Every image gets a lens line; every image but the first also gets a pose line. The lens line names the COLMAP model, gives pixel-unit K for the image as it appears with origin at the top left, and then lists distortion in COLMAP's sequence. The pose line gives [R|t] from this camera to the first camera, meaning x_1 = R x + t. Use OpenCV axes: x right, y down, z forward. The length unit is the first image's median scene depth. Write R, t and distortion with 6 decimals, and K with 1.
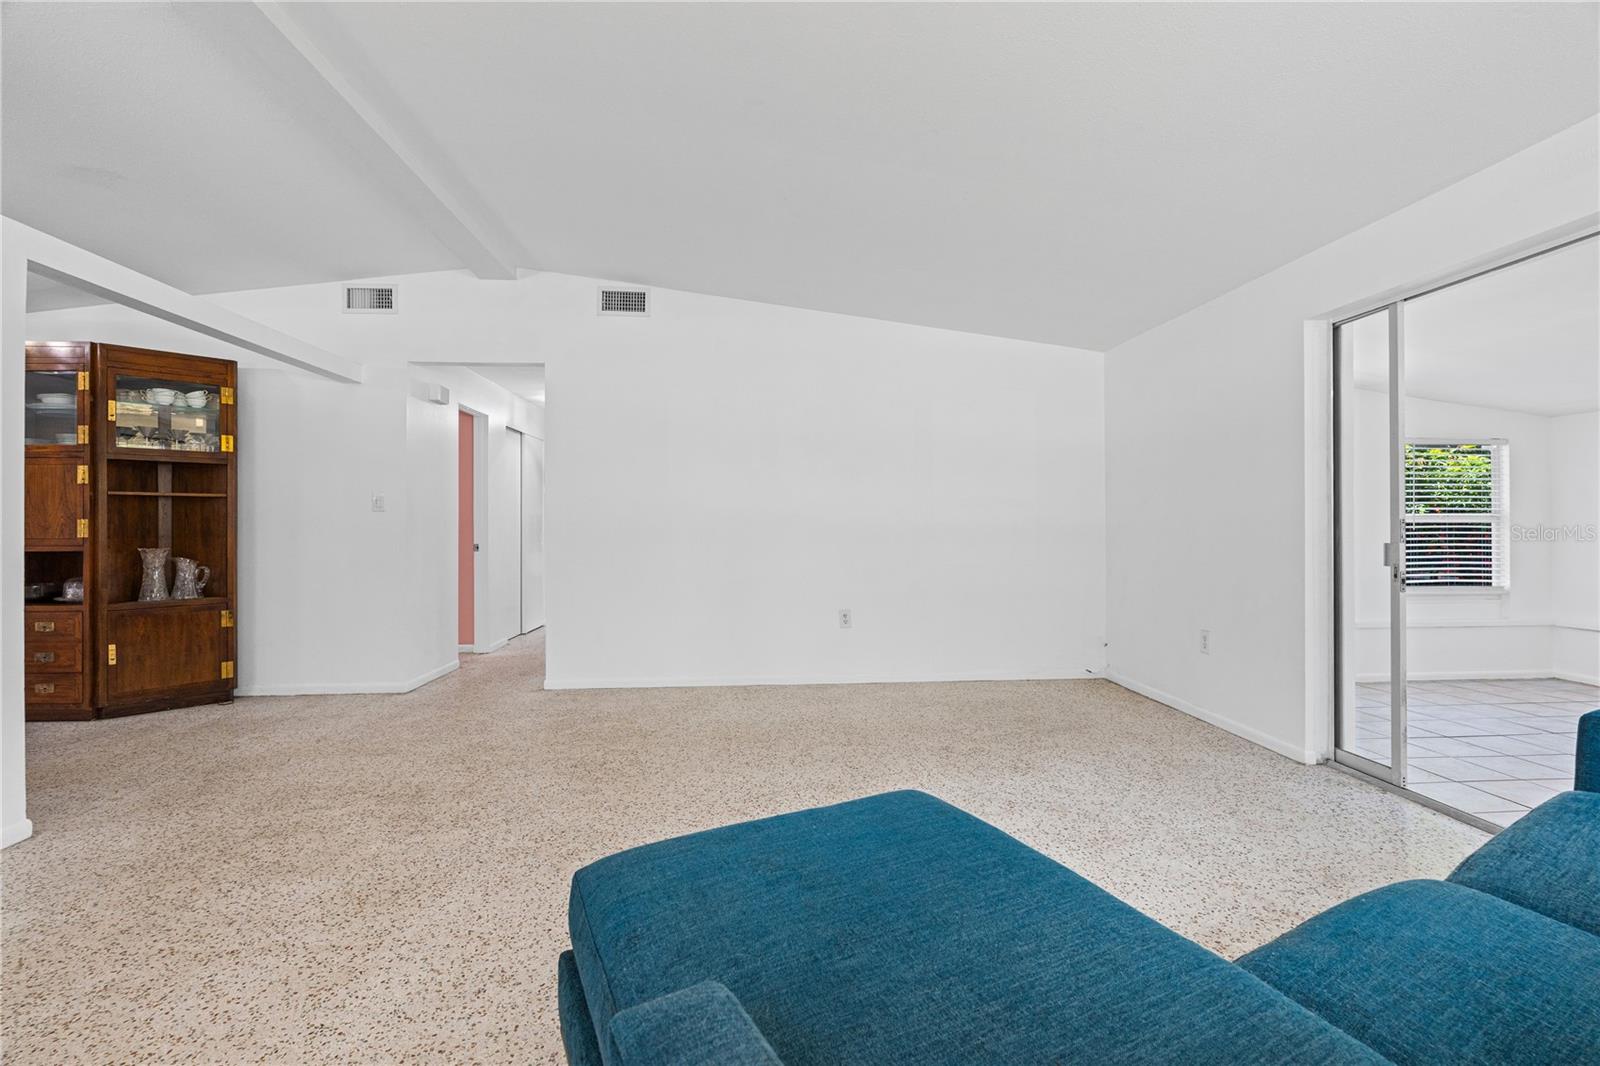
lens RADIAL K [[698.8, 0, 802.3], [0, 698.8, 525.8], [0, 0, 1]] dist [-0.006001, -0.000447]
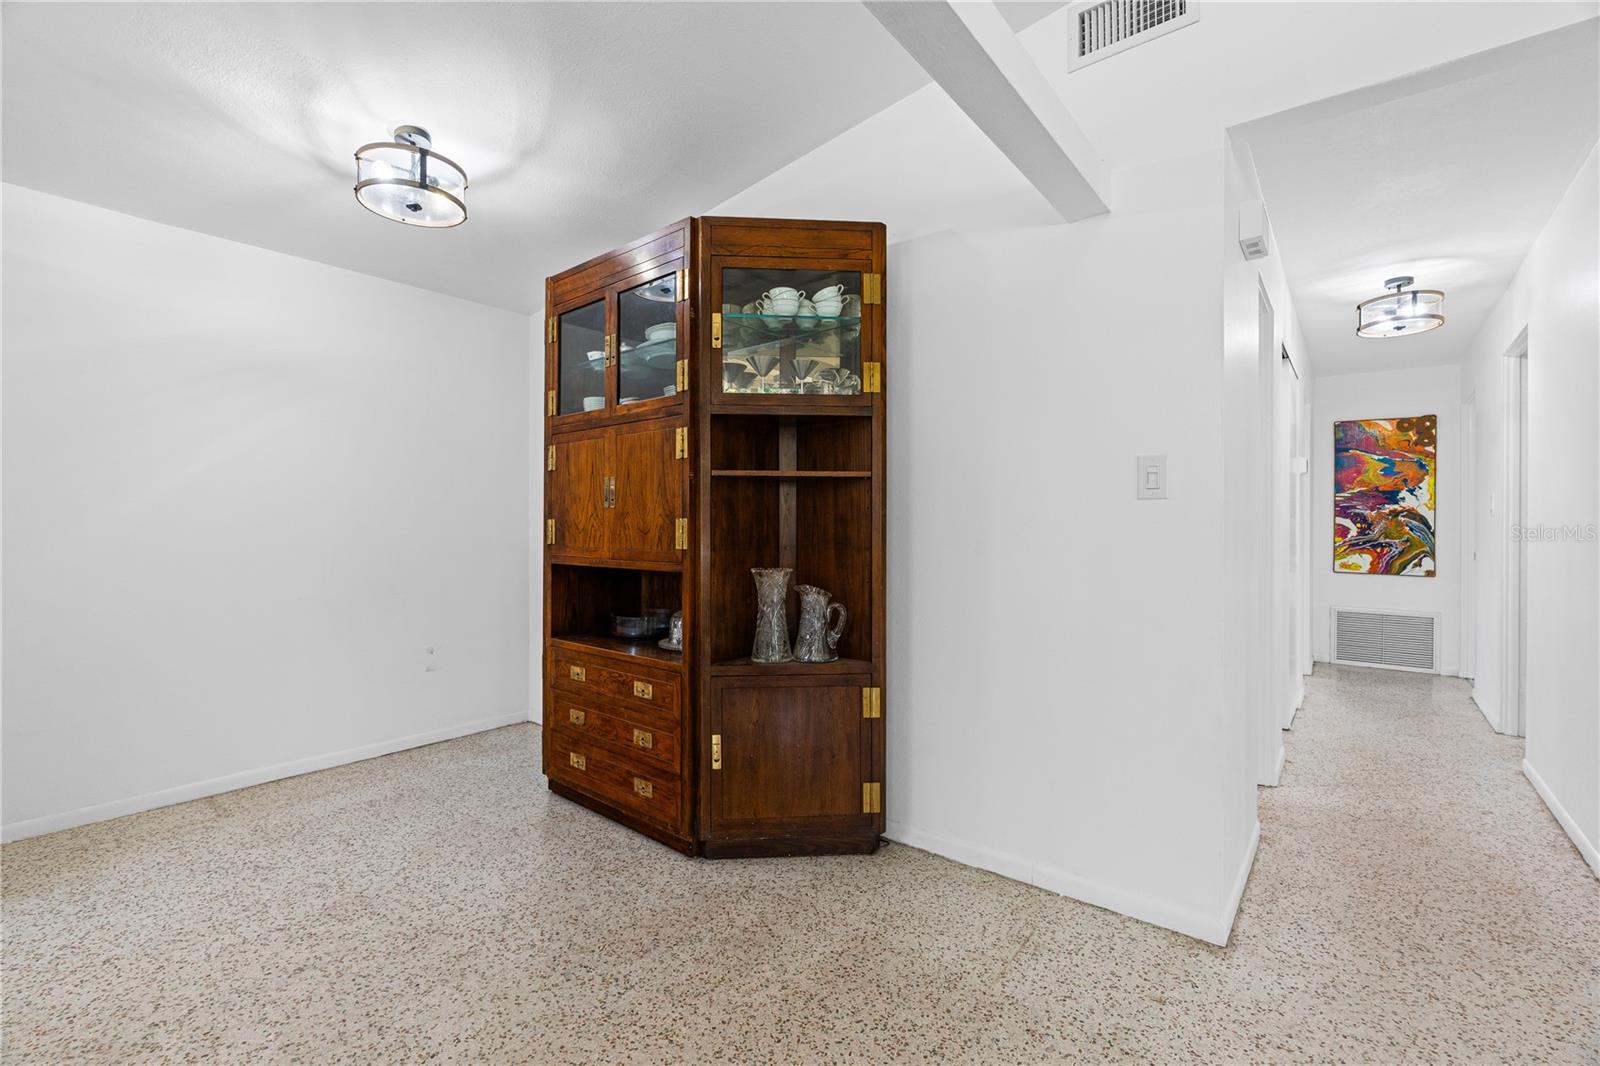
lens RADIAL K [[698.8, 0, 809.2], [0, 698.8, 529.7], [0, 0, 1]] dist [-0.006001, -0.000447]
pose [[0.738496, 0.006908, -0.674223, -0.548854], [-0.002332, 0.999968, 0.007691, -0.004801], [0.674254, -0.004108, 0.738488, 0.626145]]
